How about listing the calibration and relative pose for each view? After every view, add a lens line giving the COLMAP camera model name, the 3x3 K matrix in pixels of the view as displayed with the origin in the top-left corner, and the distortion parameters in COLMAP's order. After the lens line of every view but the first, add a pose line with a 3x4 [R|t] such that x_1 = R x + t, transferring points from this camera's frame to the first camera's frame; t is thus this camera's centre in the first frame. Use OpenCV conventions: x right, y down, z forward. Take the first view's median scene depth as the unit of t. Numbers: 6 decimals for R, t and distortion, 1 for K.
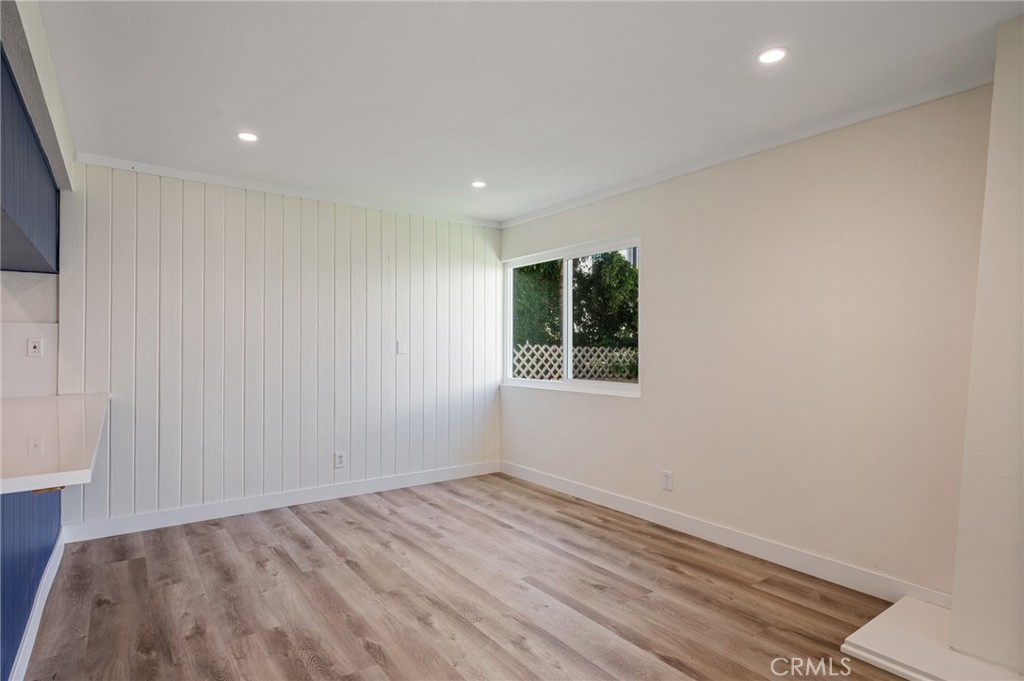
lens RADIAL K [[541.3, 0, 507.1], [0, 541.3, 345.6], [0, 0, 1]] dist [-0.003306, -0.000745]
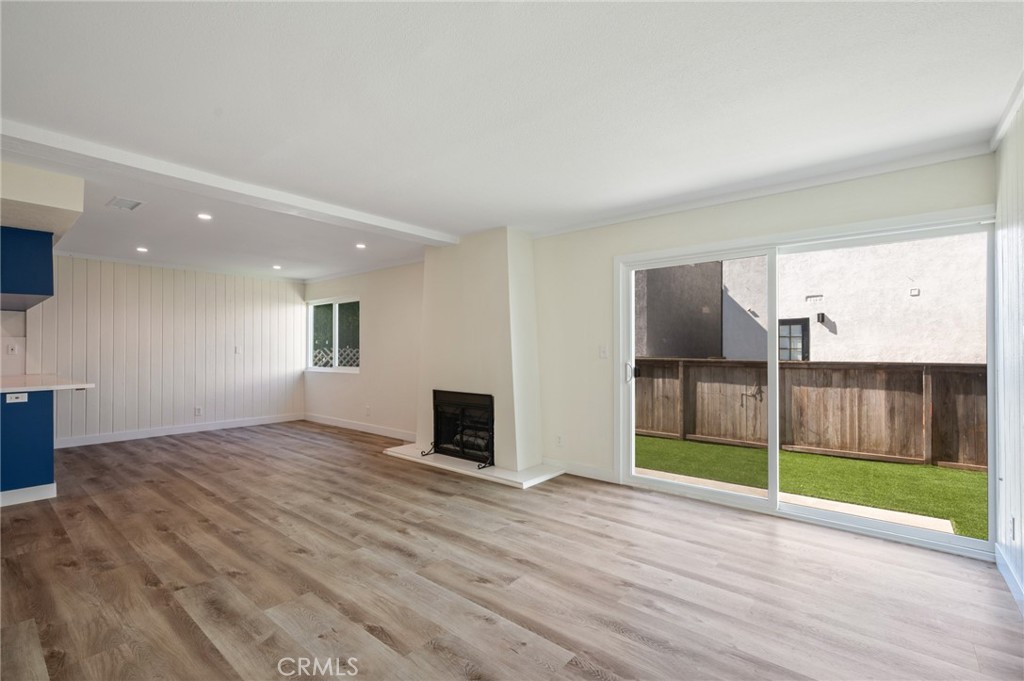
lens RADIAL K [[465.0, 0, 511.7], [0, 465.0, 345.7], [0, 0, 1]] dist [0.006464, -0.000089]
pose [[0.970984, 0.000151, 0.239146, 0.312367], [0.001677, 0.999971, -0.007442, 0.002169], [-0.239140, 0.007627, 0.970955, -0.719466]]
